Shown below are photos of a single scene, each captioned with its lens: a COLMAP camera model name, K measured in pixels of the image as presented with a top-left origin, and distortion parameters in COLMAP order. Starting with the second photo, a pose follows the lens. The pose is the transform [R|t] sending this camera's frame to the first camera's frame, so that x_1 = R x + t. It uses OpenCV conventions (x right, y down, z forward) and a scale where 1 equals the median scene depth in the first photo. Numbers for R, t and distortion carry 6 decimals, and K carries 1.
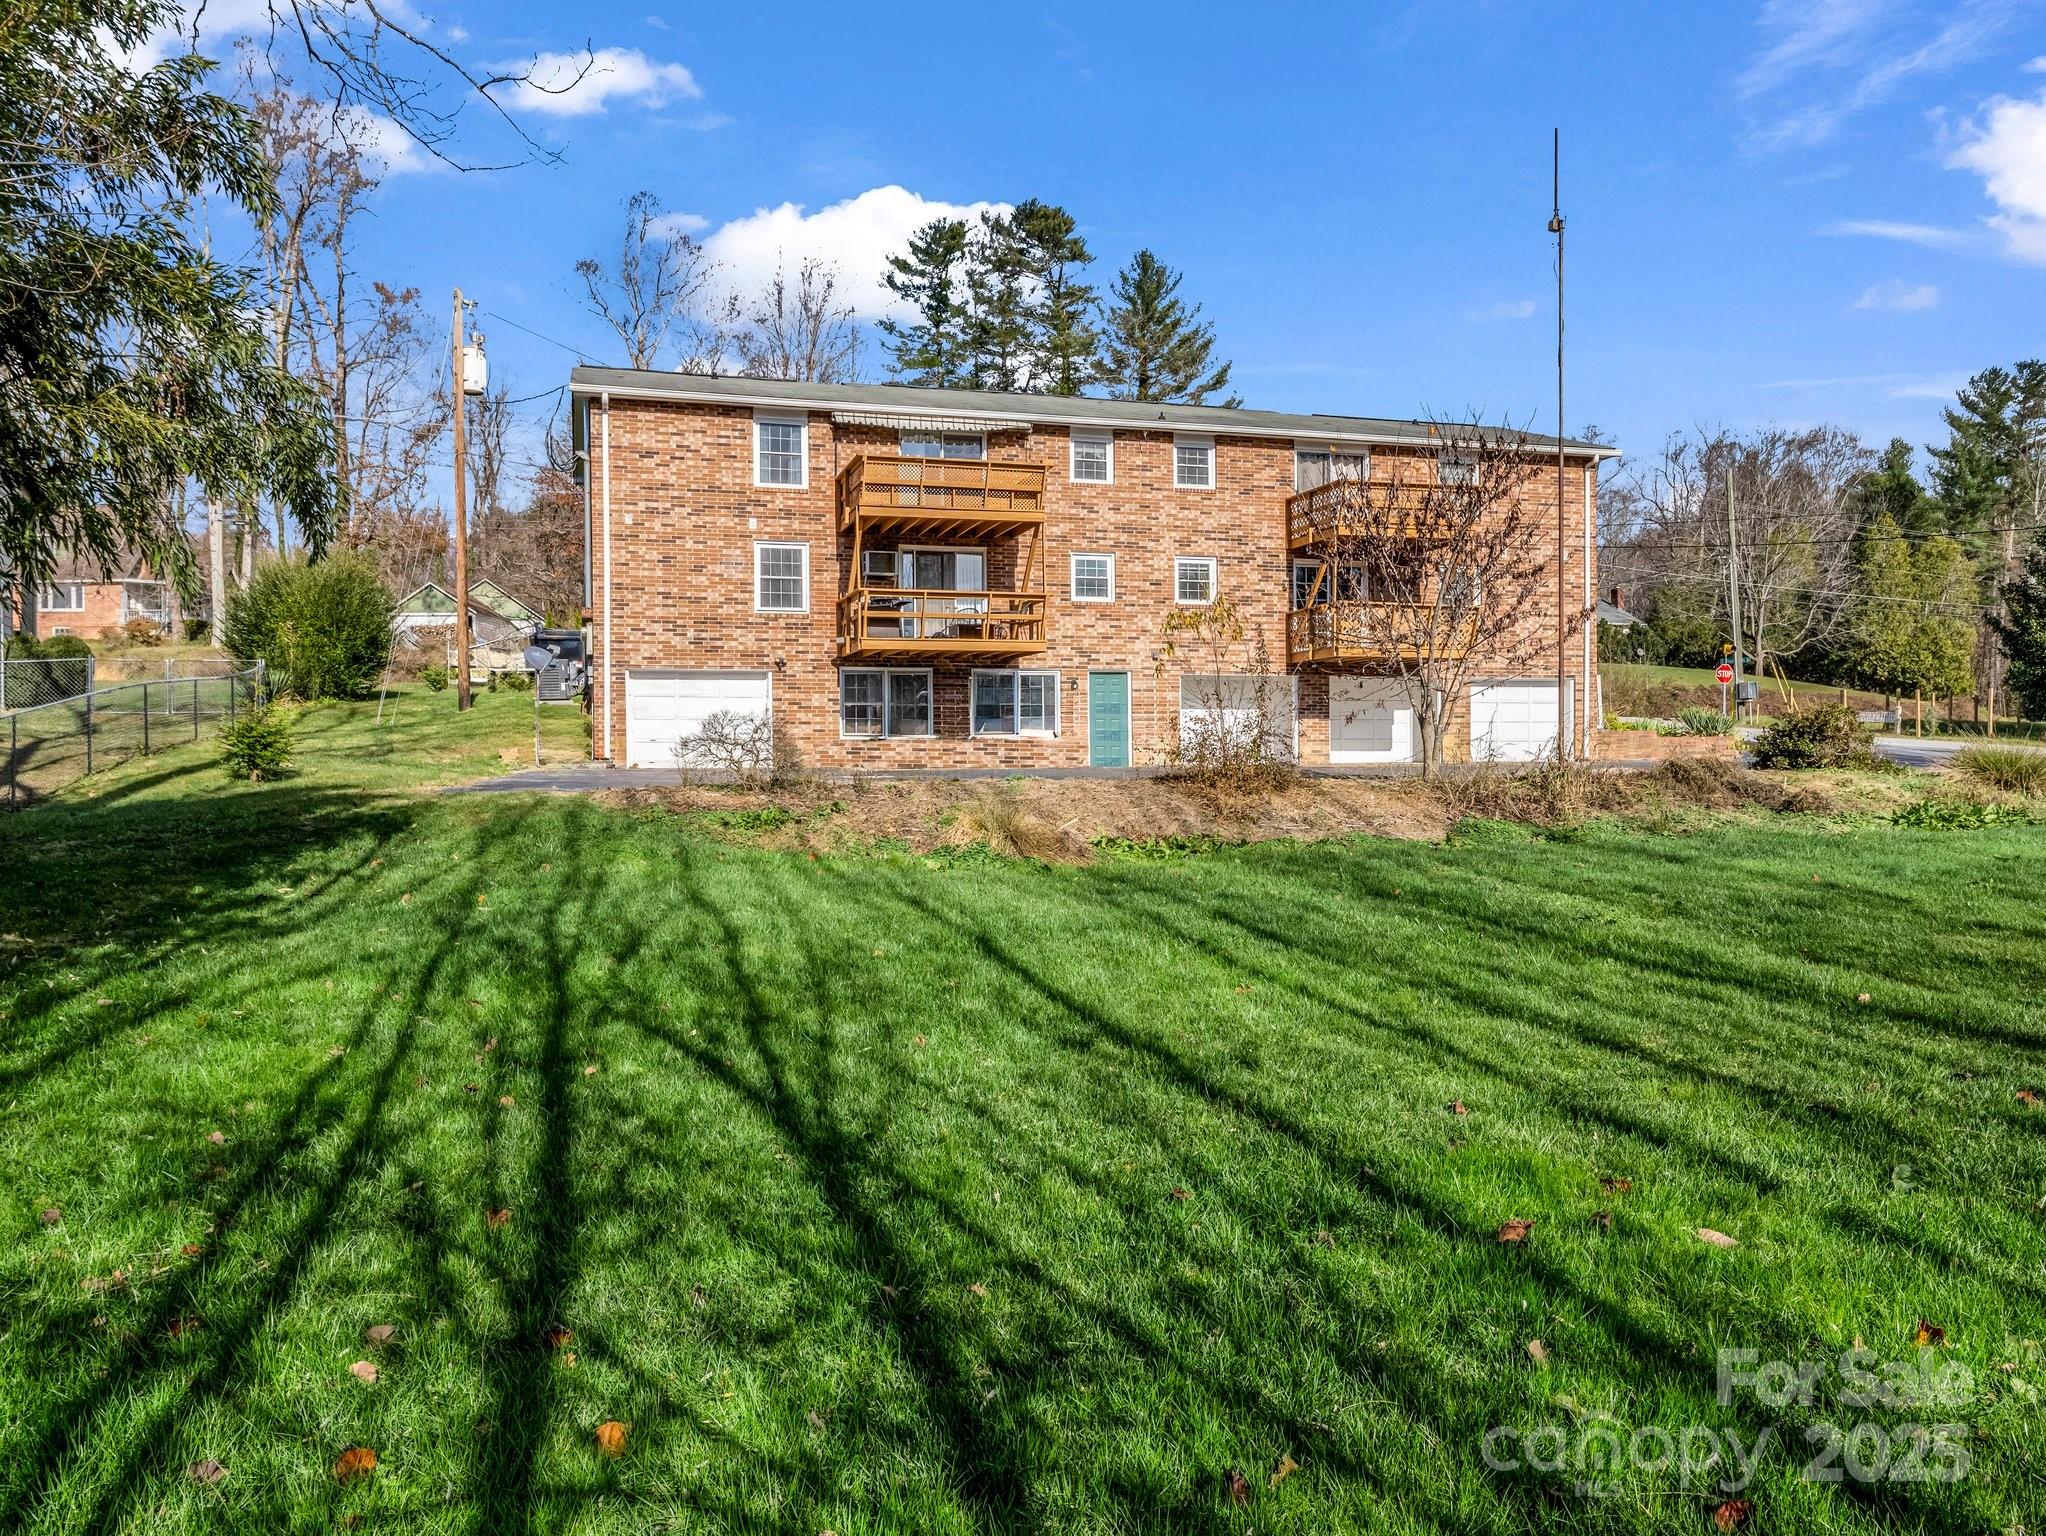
lens RADIAL K [[1474.2, 0, 1023.0], [0, 1474.2, 768.0], [0, 0, 1]] dist [-0.000557, 0.002146]
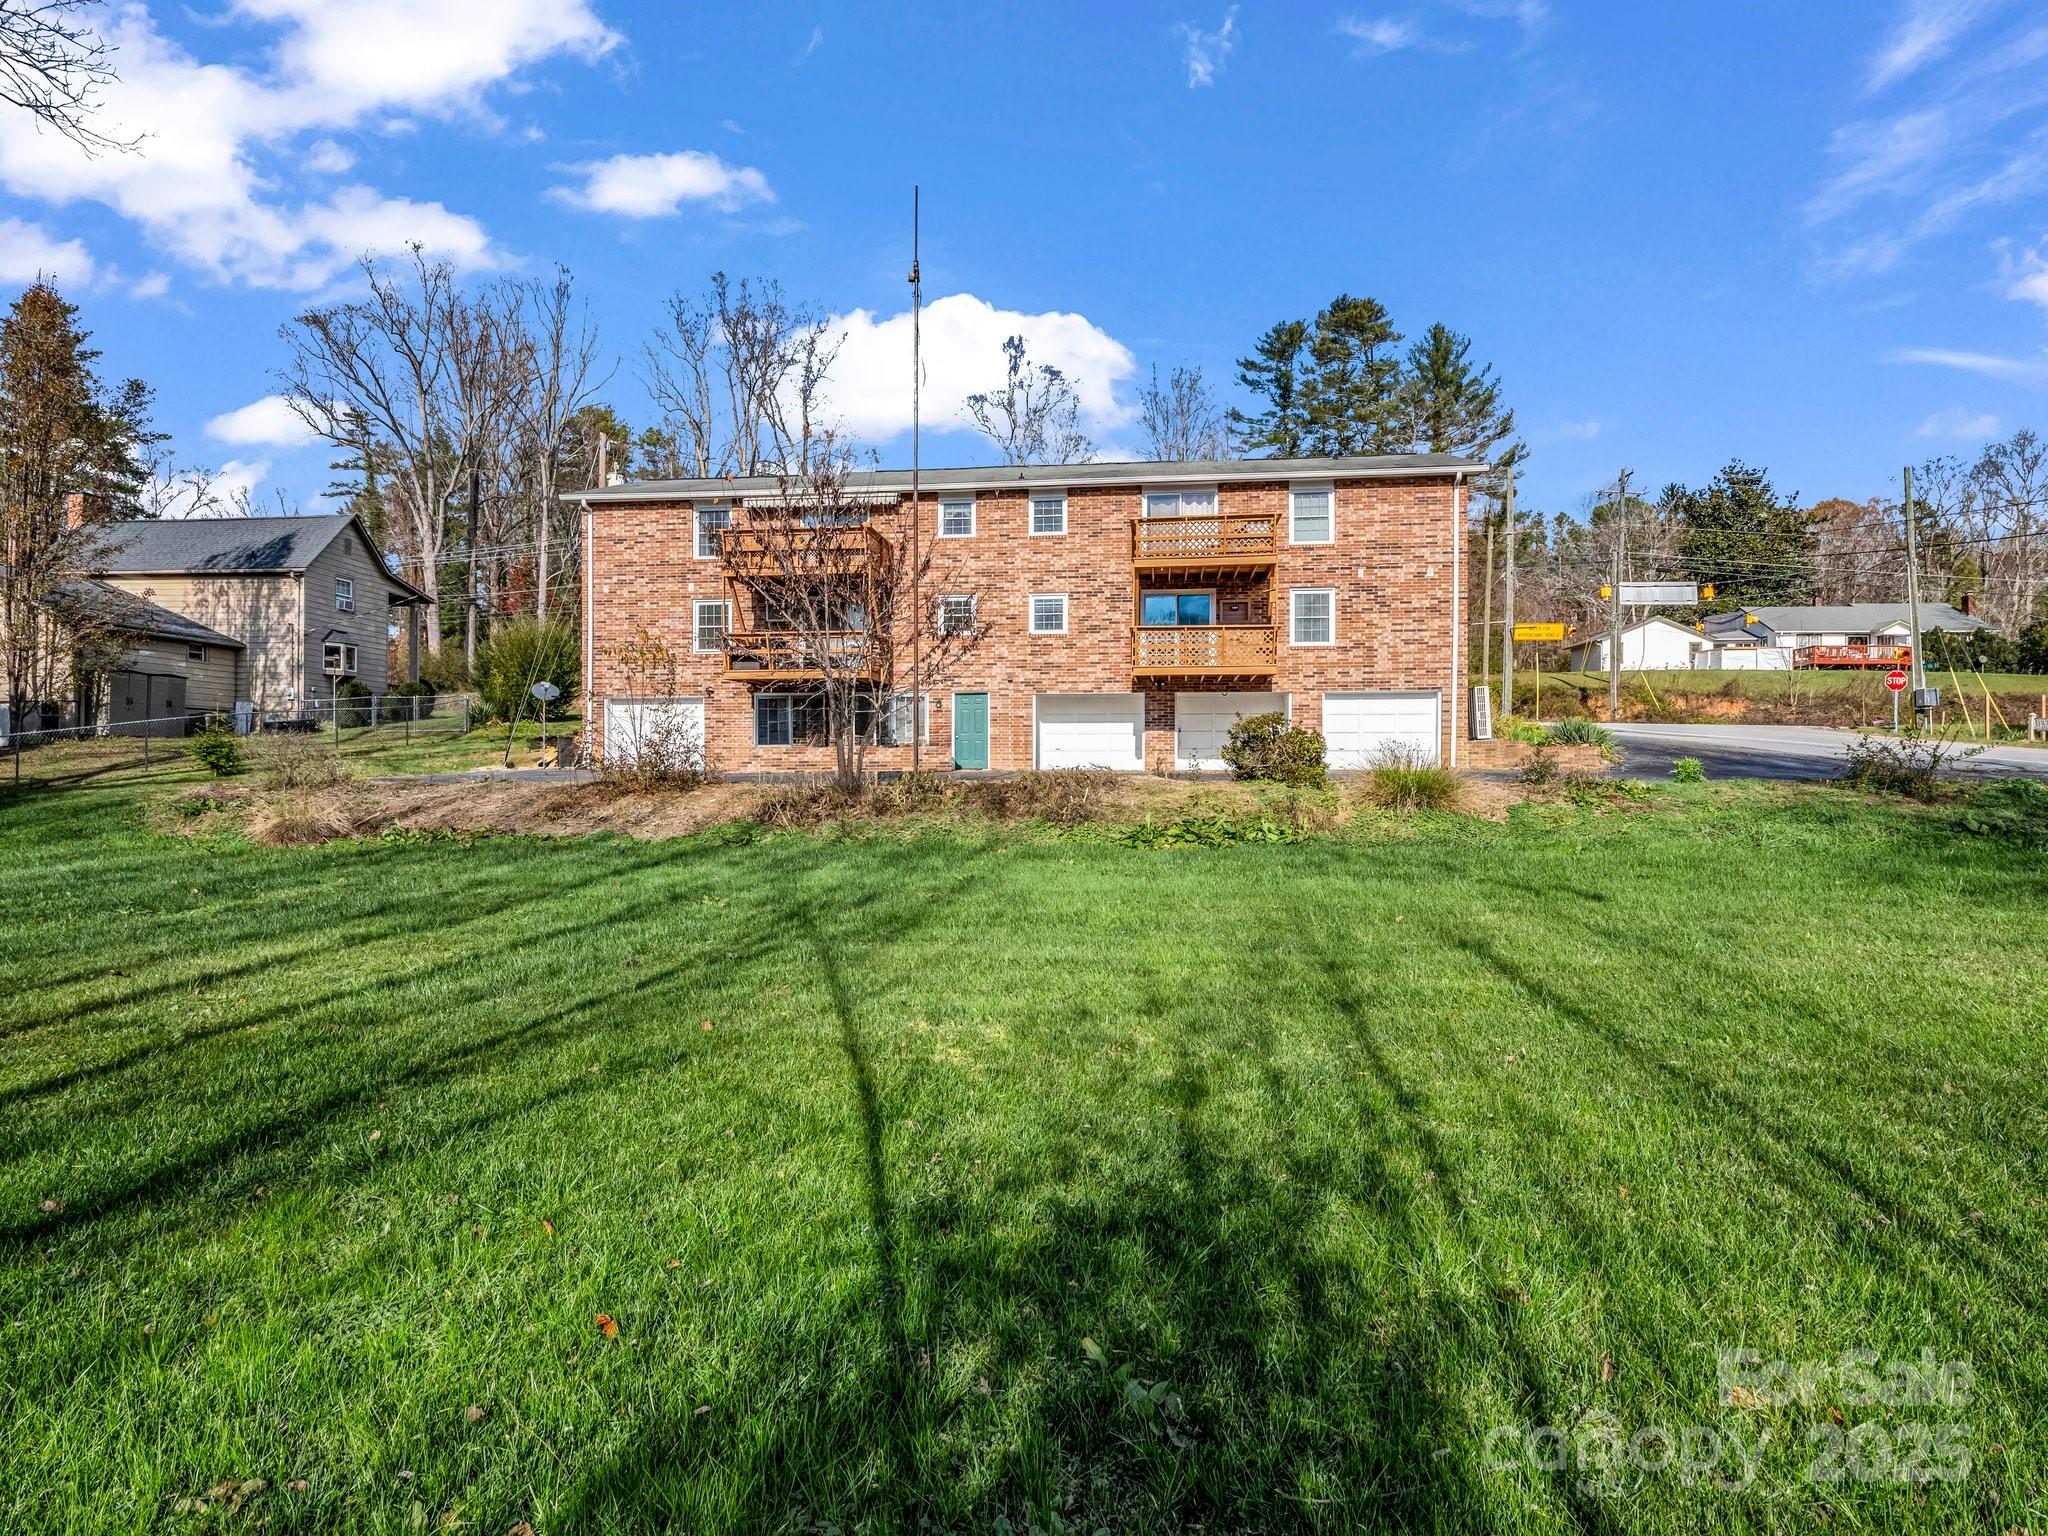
lens RADIAL K [[1145.1, 0, 989.9], [0, 1145.1, 767.6], [0, 0, 1]] dist [0.003702, -0.001177]
pose [[0.914526, 0.006951, -0.404468, 0.443009], [-0.008086, 0.999967, -0.001099, -0.003039], [0.404446, 0.004275, 0.914552, 0.146969]]
